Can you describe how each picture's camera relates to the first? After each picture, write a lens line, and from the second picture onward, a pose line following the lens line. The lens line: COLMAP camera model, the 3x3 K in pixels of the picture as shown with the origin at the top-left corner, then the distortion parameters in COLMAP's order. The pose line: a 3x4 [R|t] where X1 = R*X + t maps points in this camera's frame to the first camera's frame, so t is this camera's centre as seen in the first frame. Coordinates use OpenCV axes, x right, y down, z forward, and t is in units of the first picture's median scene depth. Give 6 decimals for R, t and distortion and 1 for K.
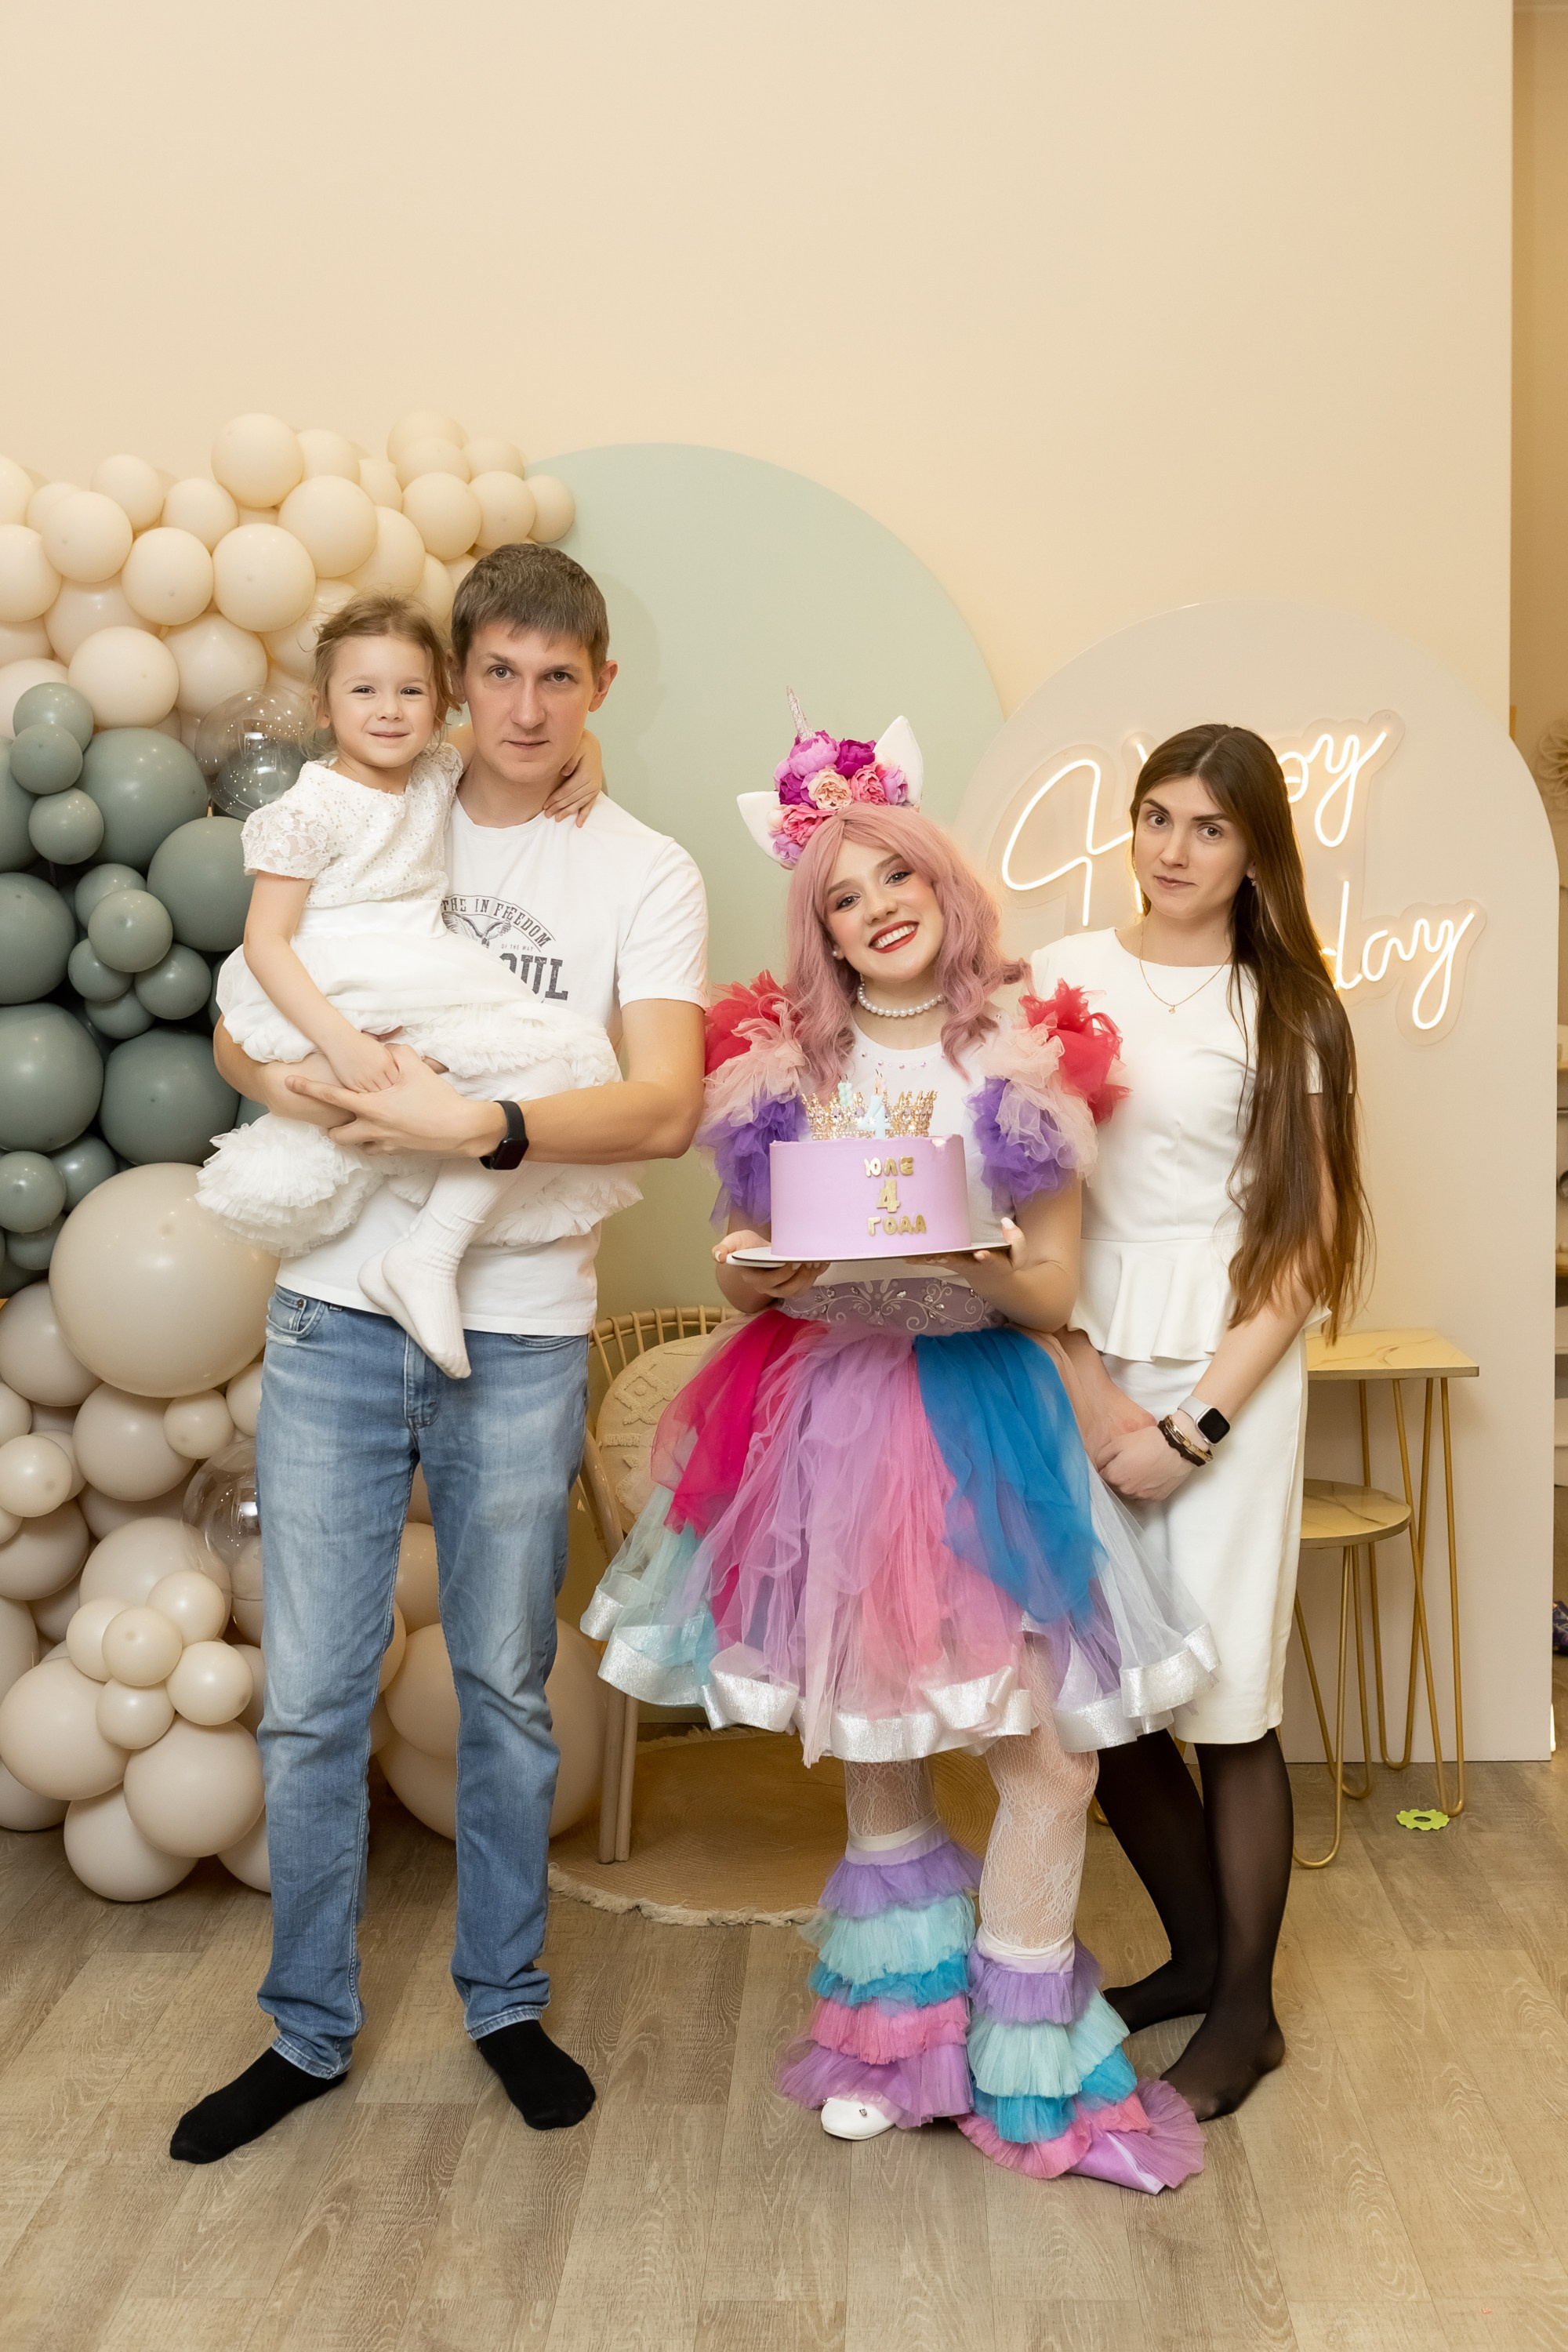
lens RADIAL K [[2819.3, 0, 783.9], [0, 2819.3, 1118.8], [0, 0, 1]] dist [-0.033494, 0.017568]
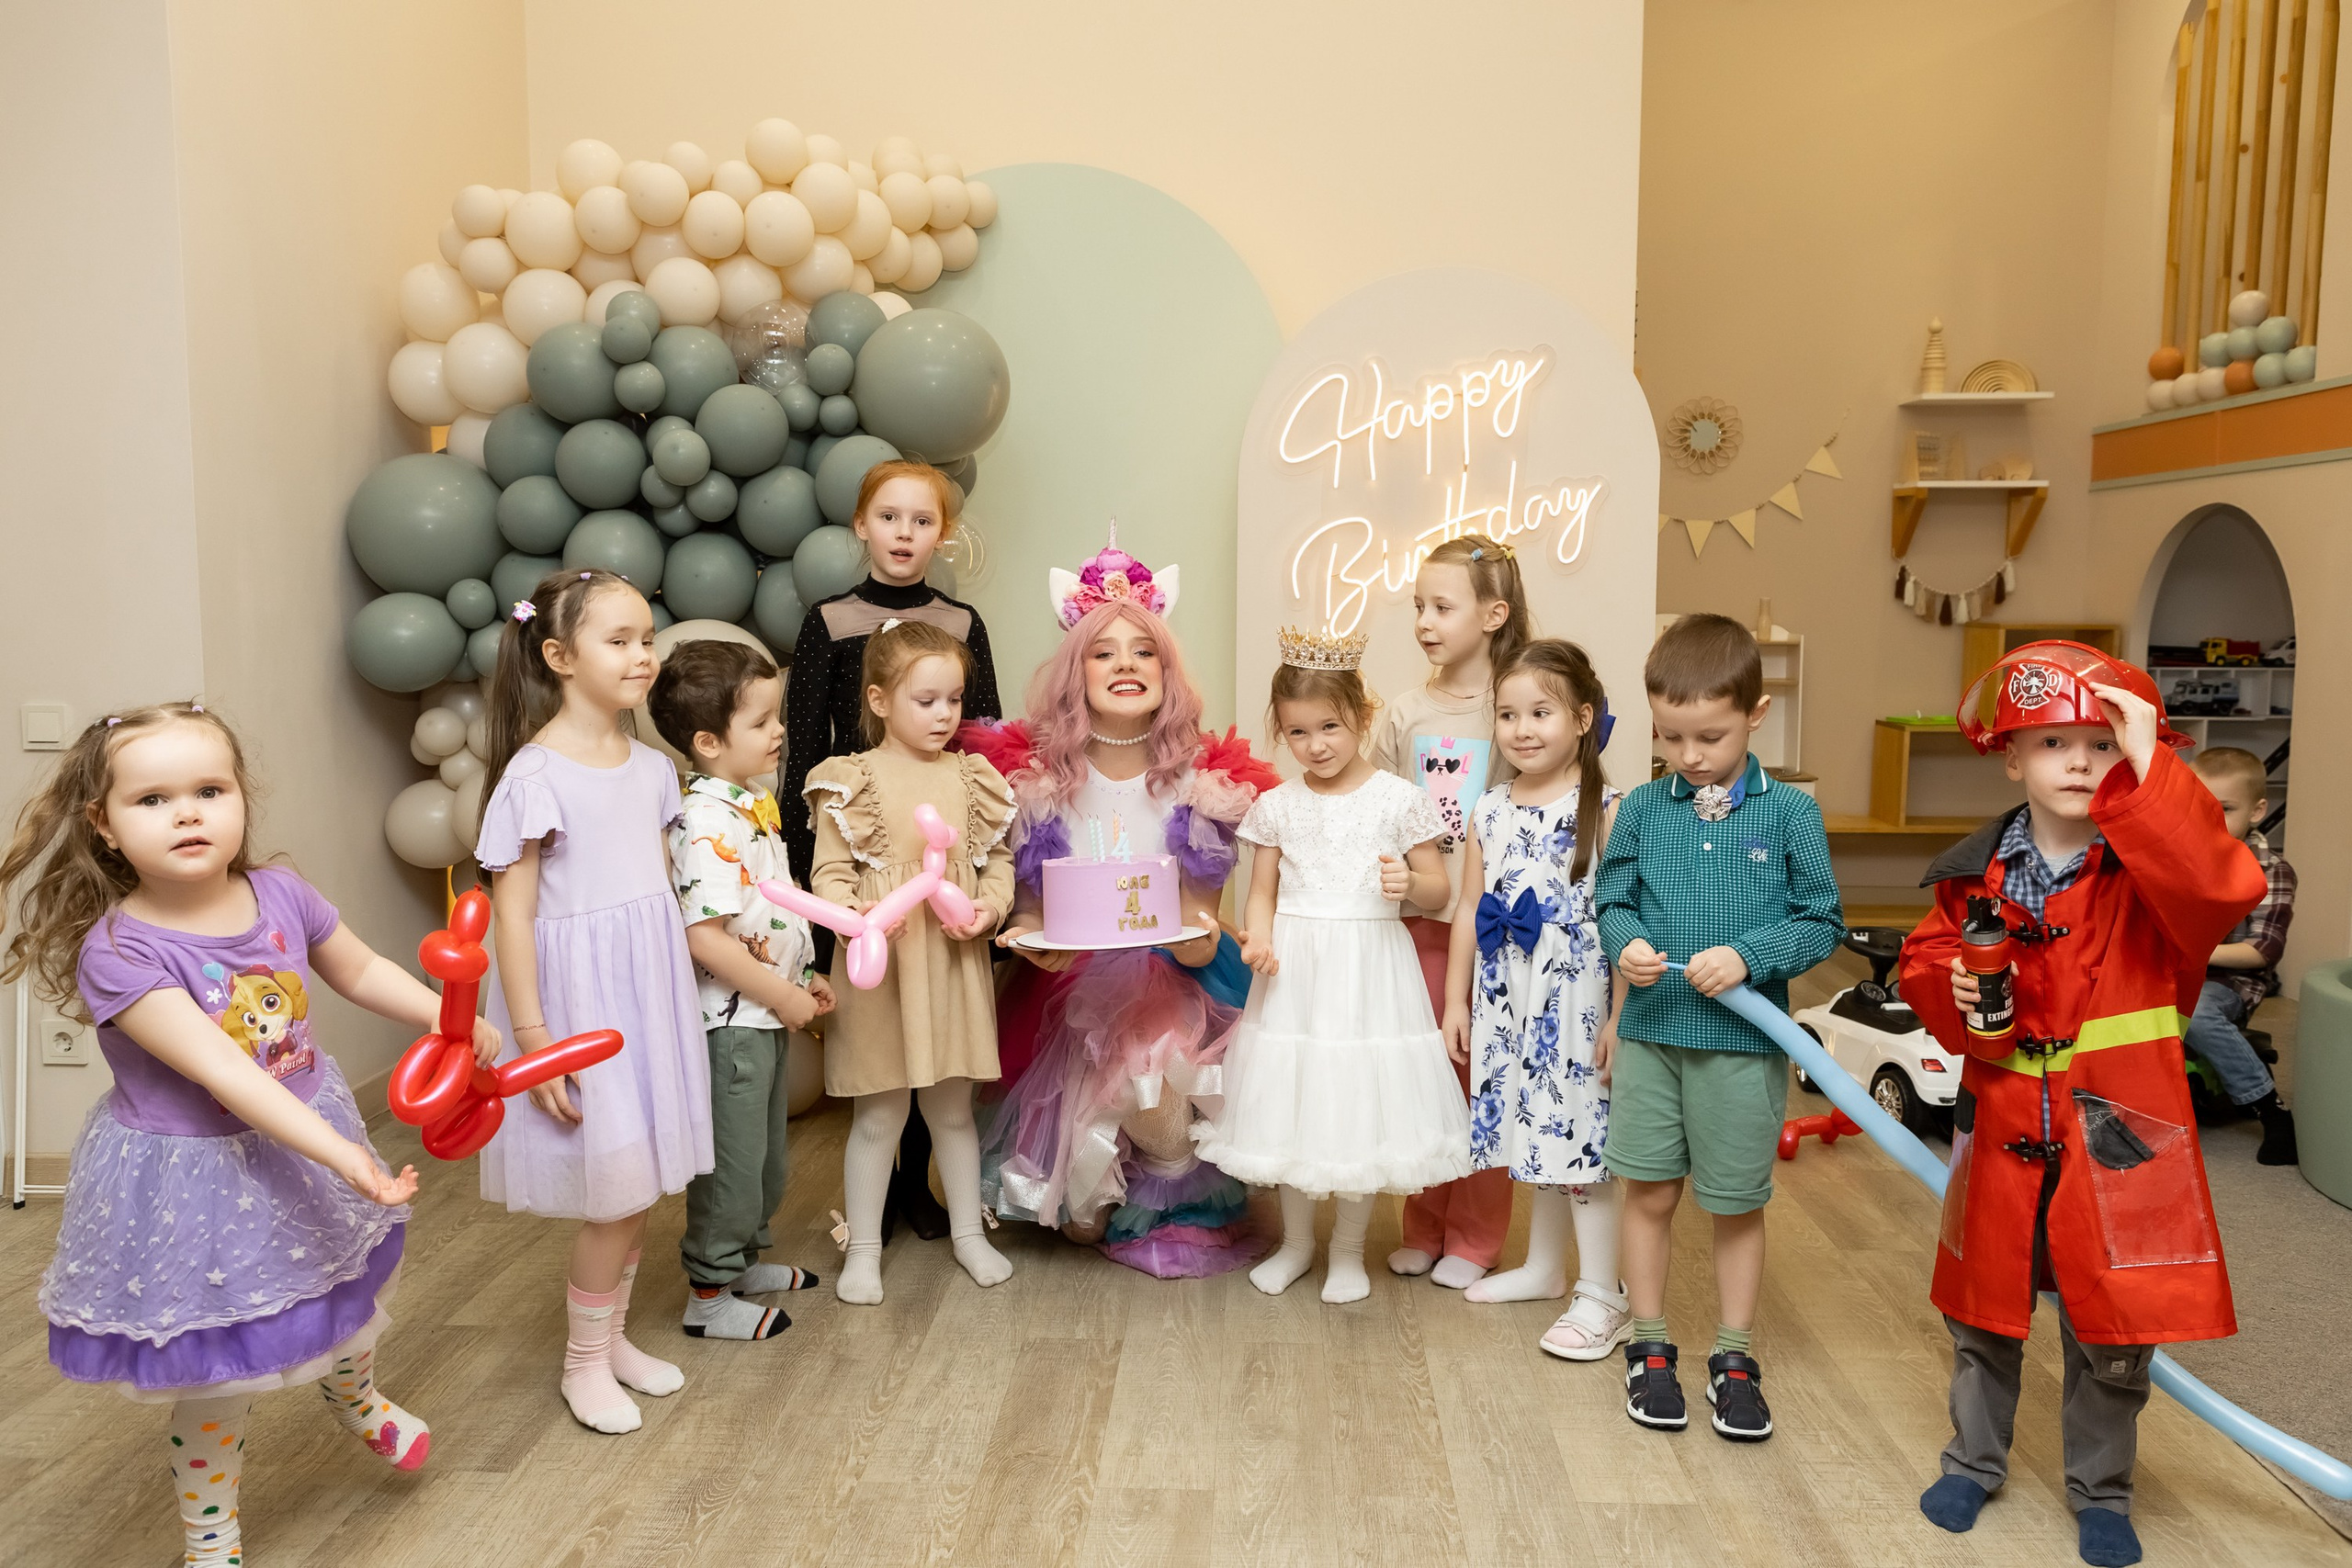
lens RADIAL K [[1876.3, 0, 1160.7], [0, 1876.3, 785.6], [0, 0, 1]] dist [0.002688, -0.001828]
pose [[0.999644, 0.020238, -0.017415, 0.049491], [-0.020148, 0.999783, 0.005273, 0.117867], [0.017518, -0.004920, 0.999834, 0.019289]]
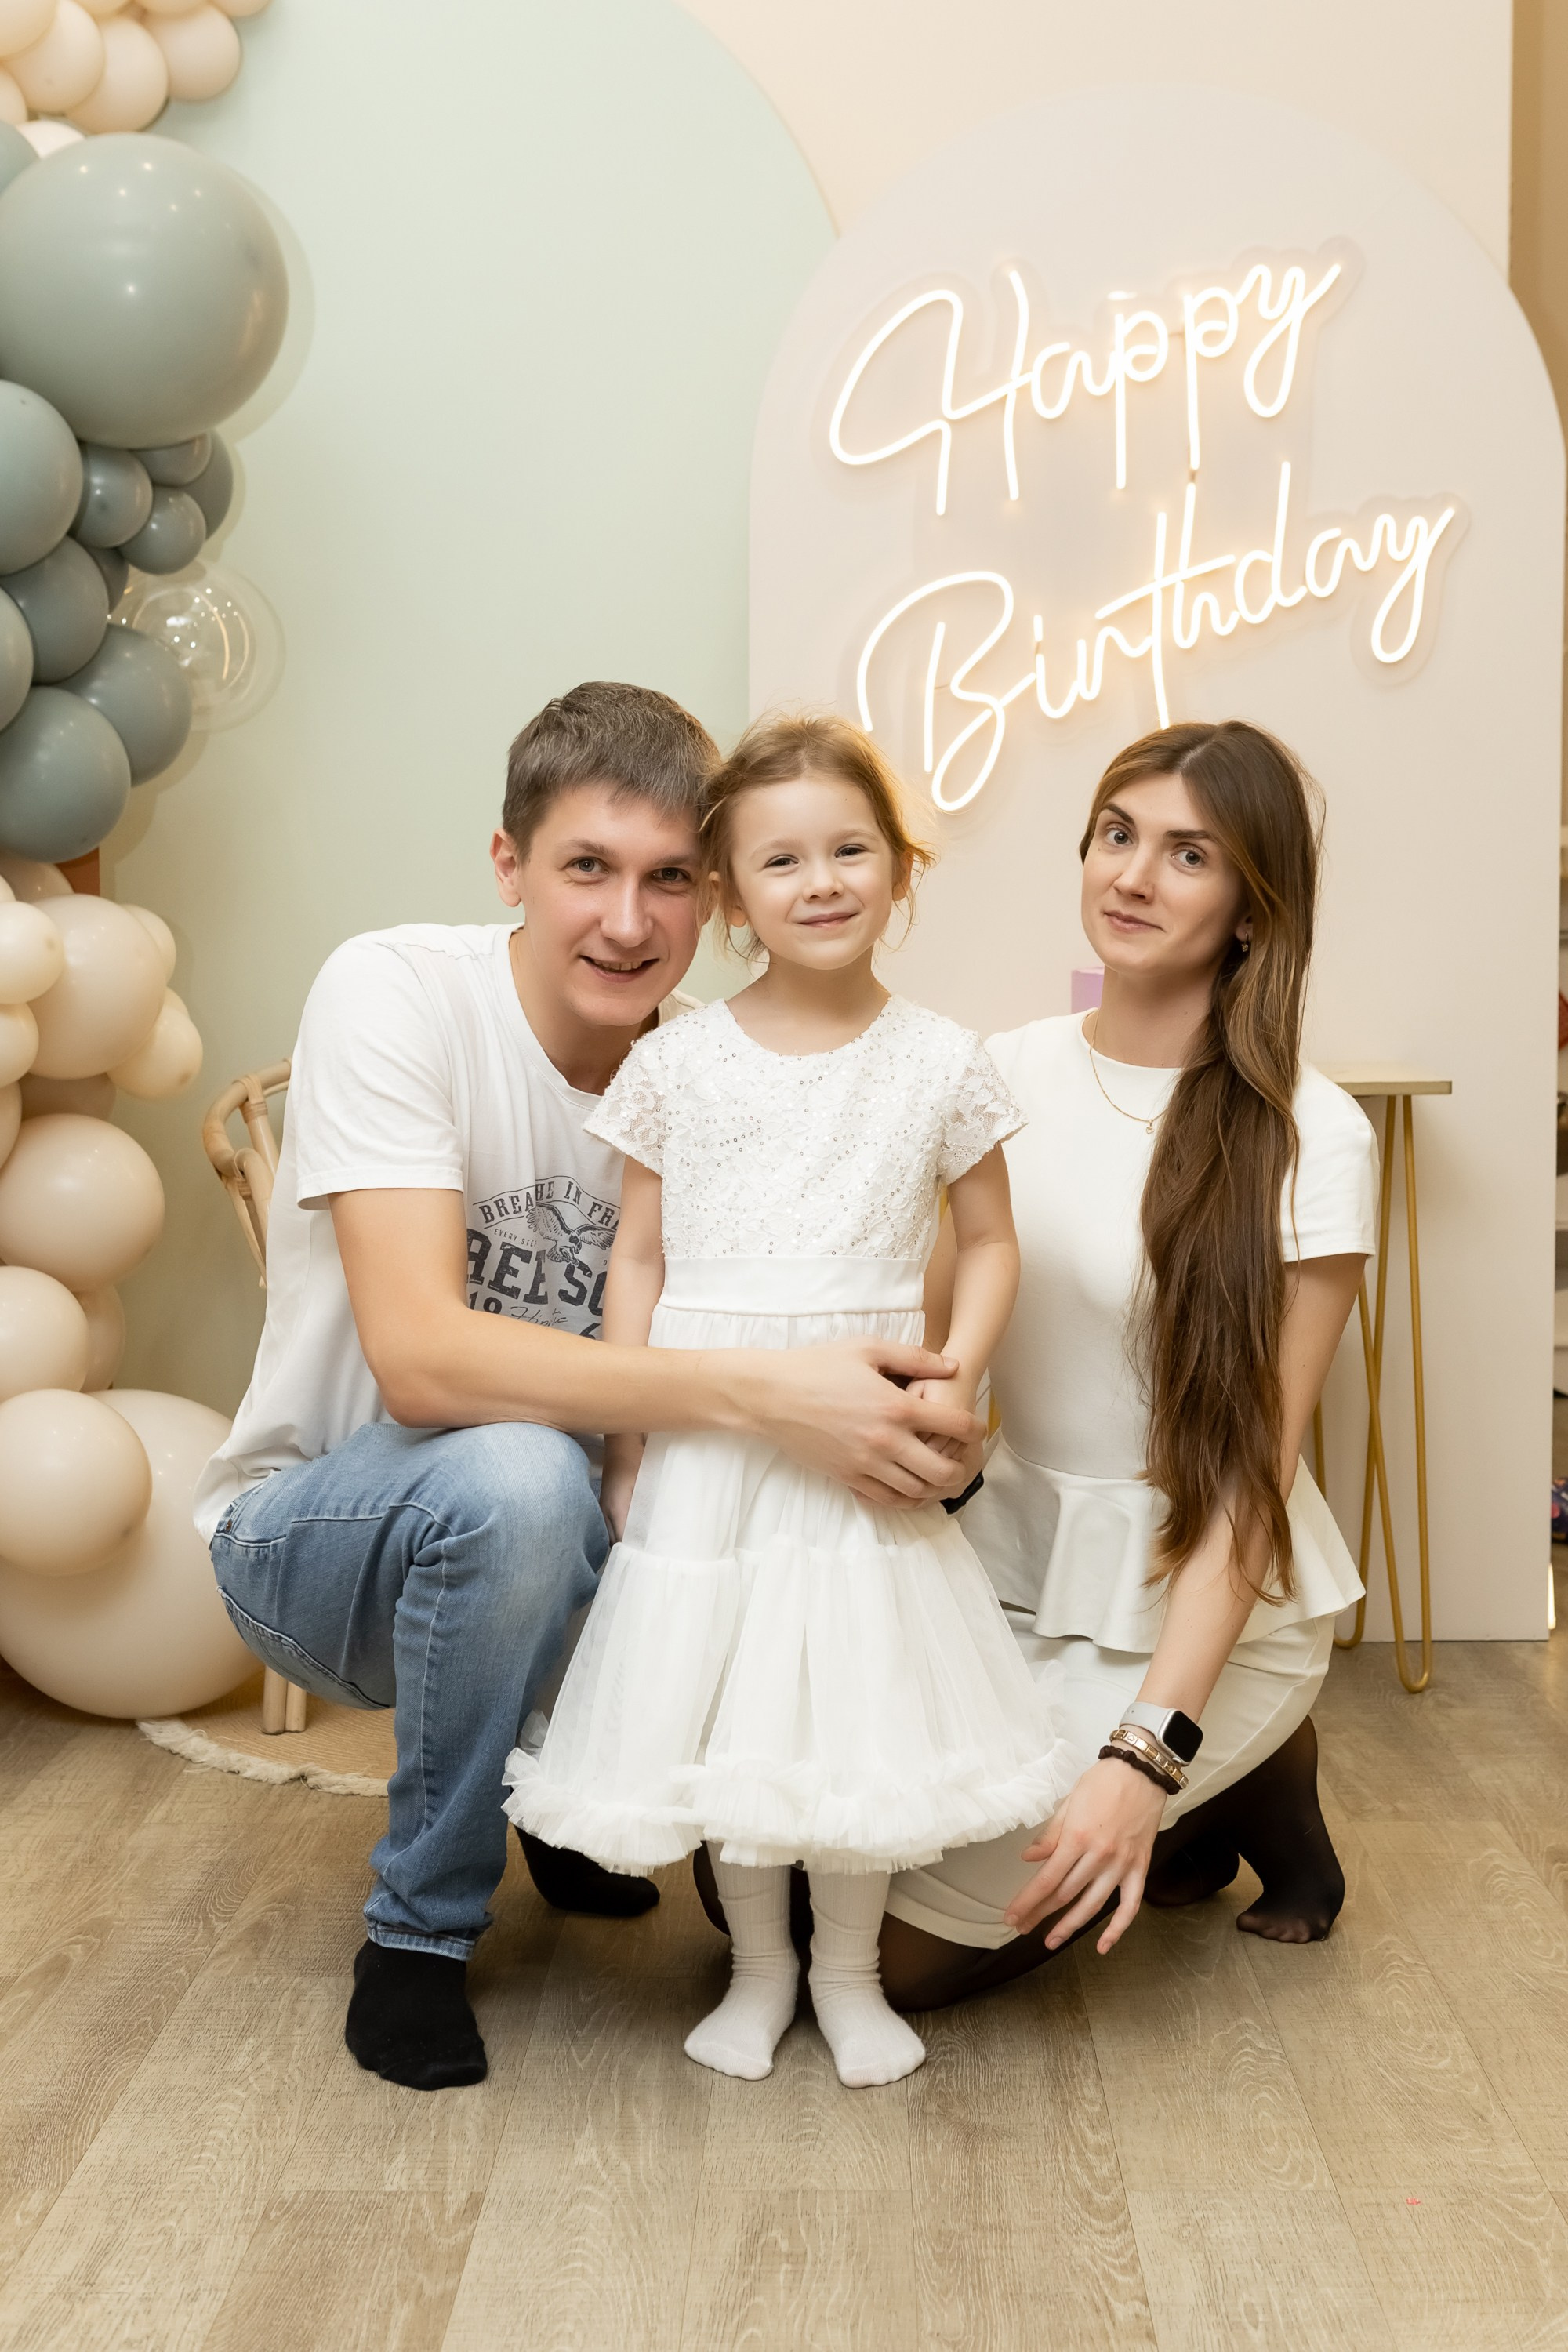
lens RADIAL K [[3224.7, 0, 835.9], [0, 3224.7, 1202.8], [0, 0, 1]] dist [-0.031221, -0.005780]
pose [[0.999448, 0.010735, 0.031453, 0.075024], [-0.010447, 0.999902, -0.009309, 0.174056], [-0.031549, 0.008976, 0.999462, 0.196110]]
